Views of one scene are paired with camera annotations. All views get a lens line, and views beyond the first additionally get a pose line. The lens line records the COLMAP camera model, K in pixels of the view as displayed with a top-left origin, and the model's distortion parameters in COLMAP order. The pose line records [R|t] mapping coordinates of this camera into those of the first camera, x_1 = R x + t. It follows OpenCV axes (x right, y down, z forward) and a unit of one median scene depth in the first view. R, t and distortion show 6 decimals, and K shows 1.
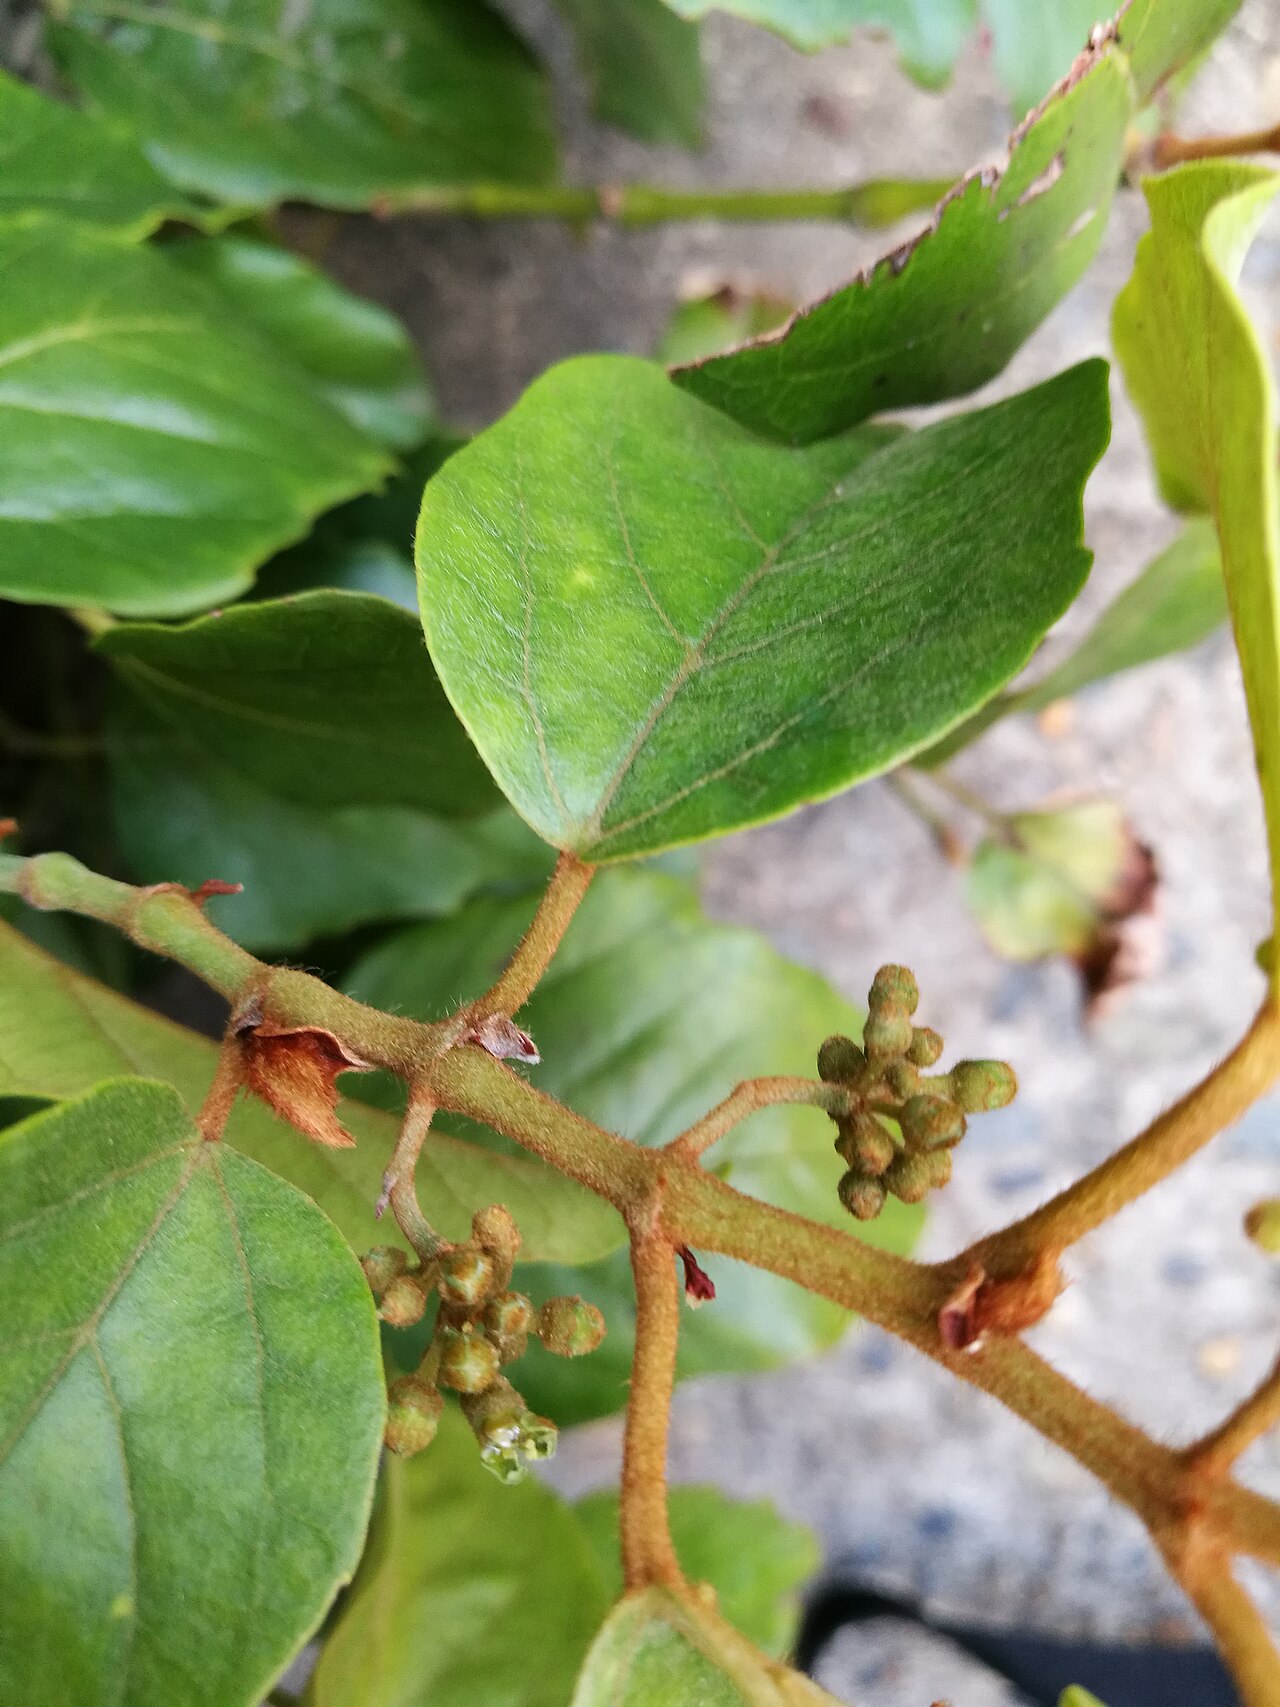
lens RADIAL K [[1395.0, 0, 778.0], [0, 1395.0, 851.9], [0, 0, 1]] dist [-0.067017, -0.006633]
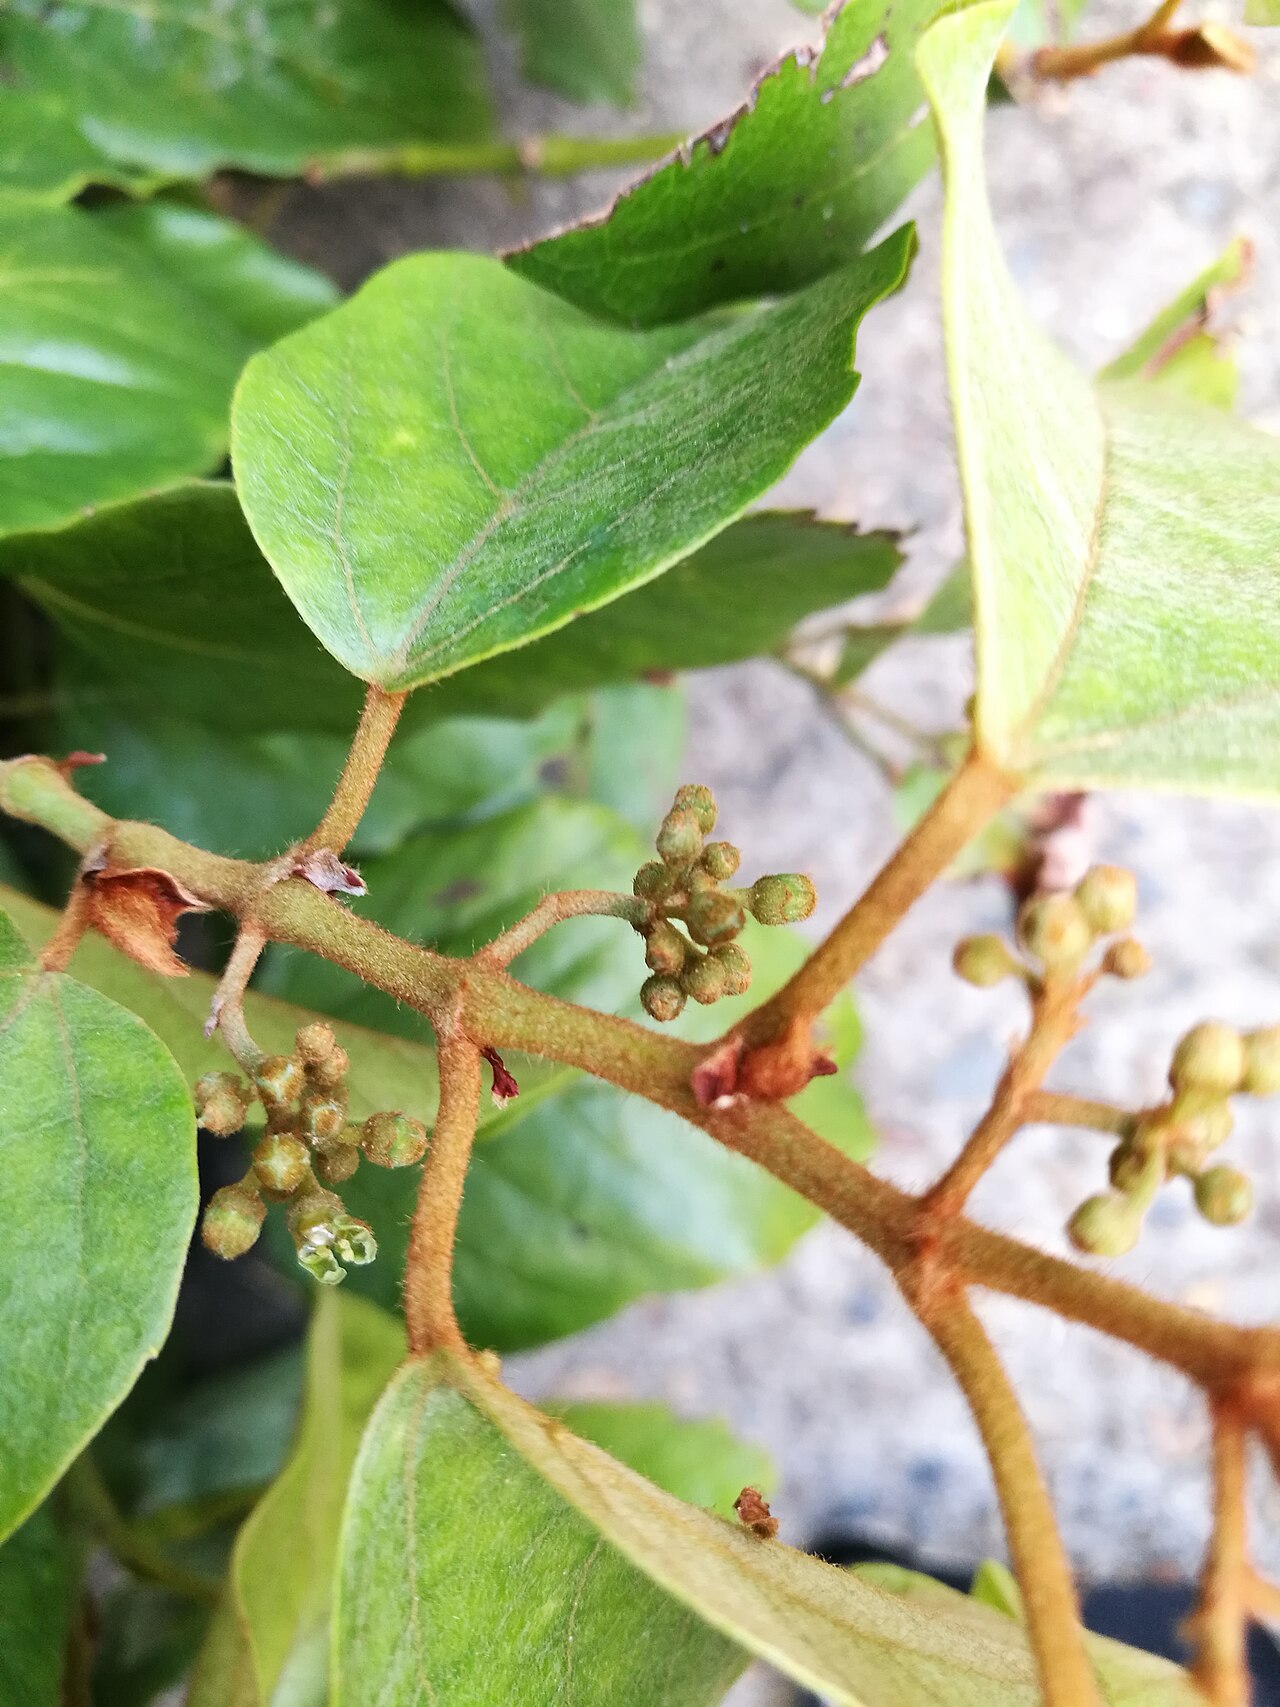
lens RADIAL K [[1395.0, 0, 778.0], [0, 1395.0, 851.9], [0, 0, 1]] dist [-0.067017, -0.006633]
pose [[0.999366, -0.031908, -0.015825, 0.162922], [0.031923, 0.999490, 0.000746, 0.134130], [0.015794, -0.001251, 0.999874, -0.039560]]
